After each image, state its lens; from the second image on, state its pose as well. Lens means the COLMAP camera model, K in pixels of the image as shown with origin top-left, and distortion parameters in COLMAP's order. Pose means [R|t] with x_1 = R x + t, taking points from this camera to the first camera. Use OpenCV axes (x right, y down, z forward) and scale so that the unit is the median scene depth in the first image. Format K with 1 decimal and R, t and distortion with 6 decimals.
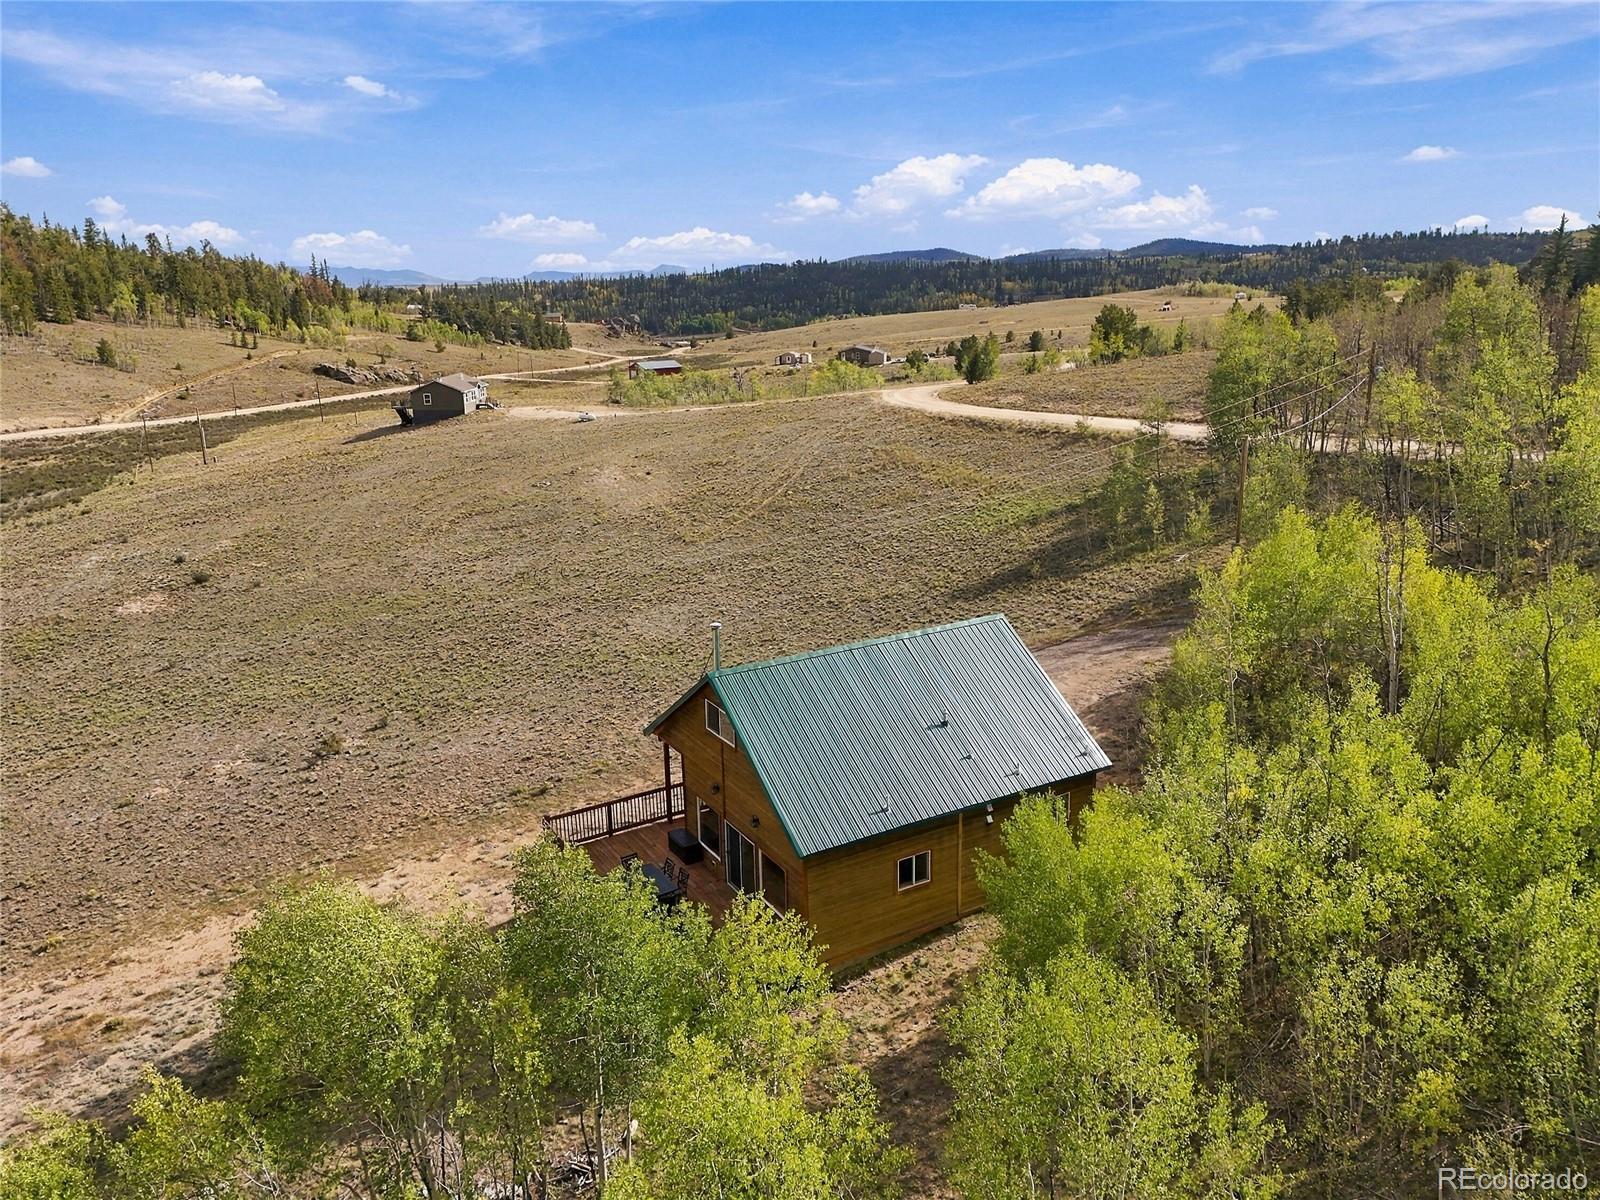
lens RADIAL K [[1163.7, 0, 800.0], [0, 1163.7, 600.0], [0, 0, 1]] dist [0.065777, -0.049606]
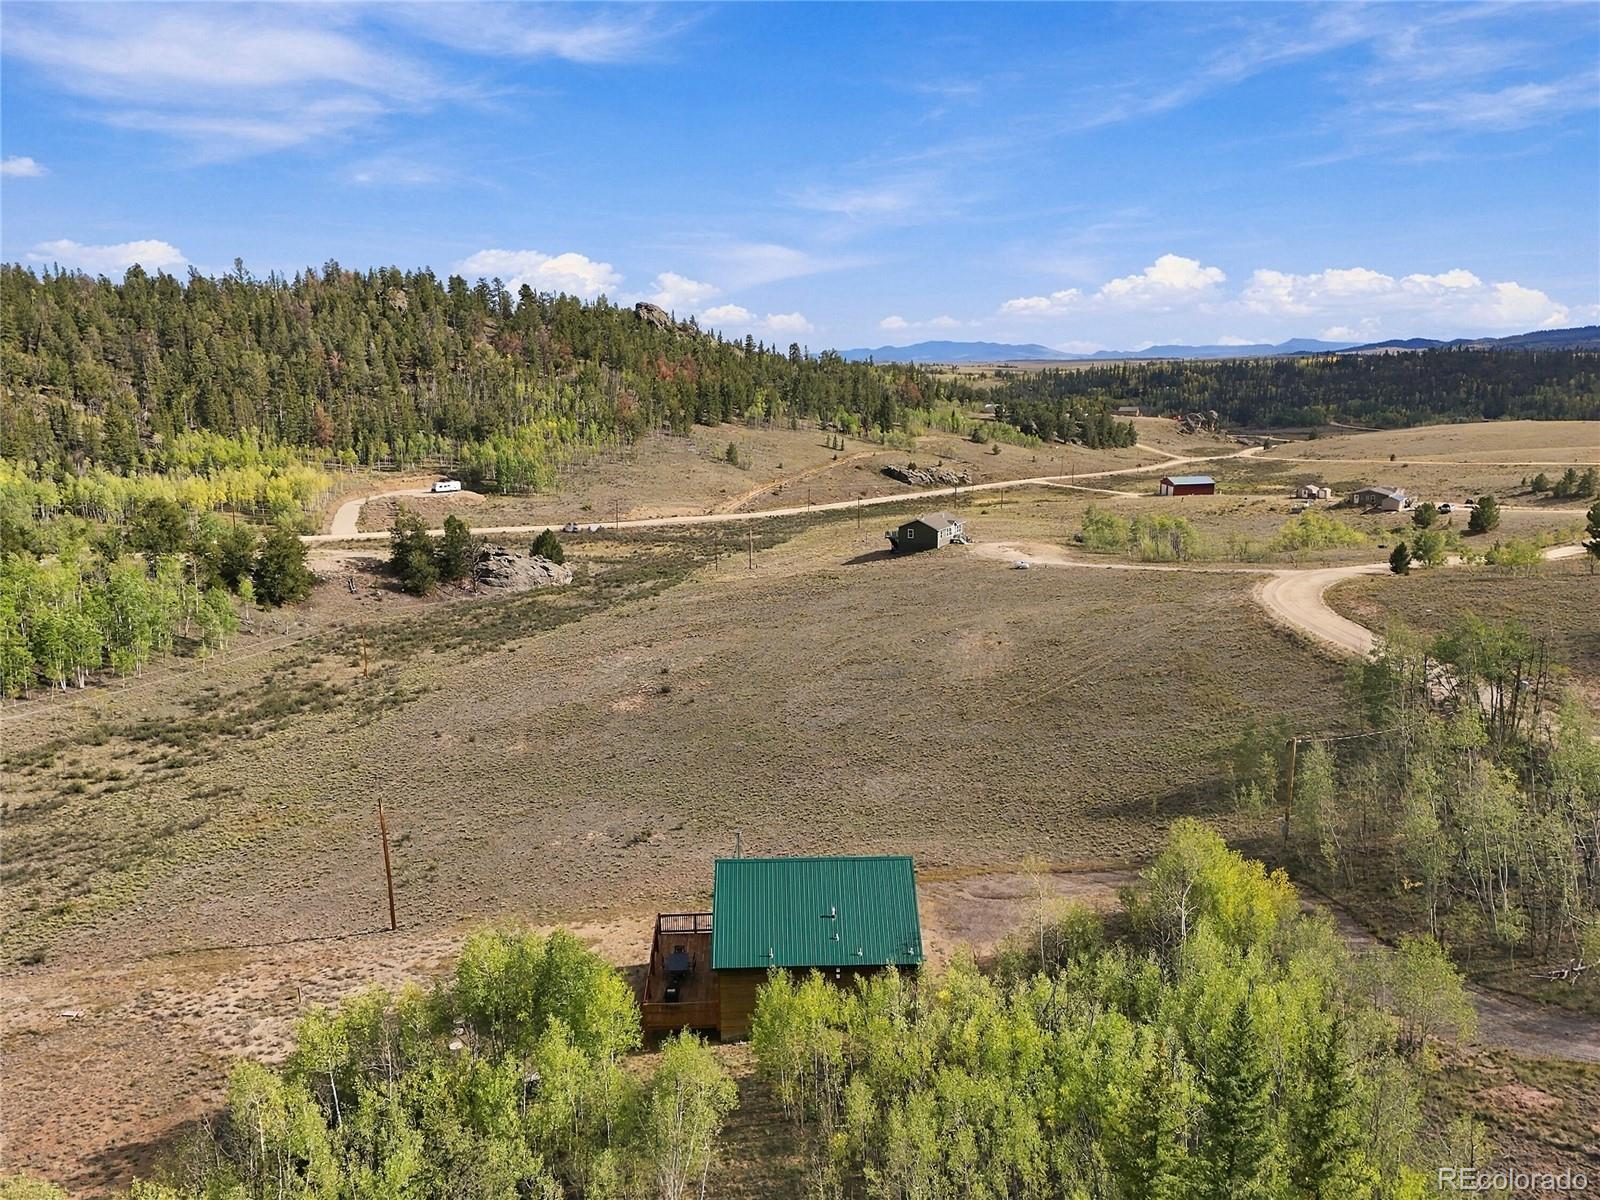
lens RADIAL K [[1163.7, 0, 800.0], [0, 1163.7, 600.0], [0, 0, 1]] dist [0.065777, -0.049606]
pose [[0.874970, 0.112739, -0.470869, 0.080084], [-0.139162, 0.990035, -0.021550, -0.030205], [0.463748, 0.084383, 0.881940, -0.058403]]
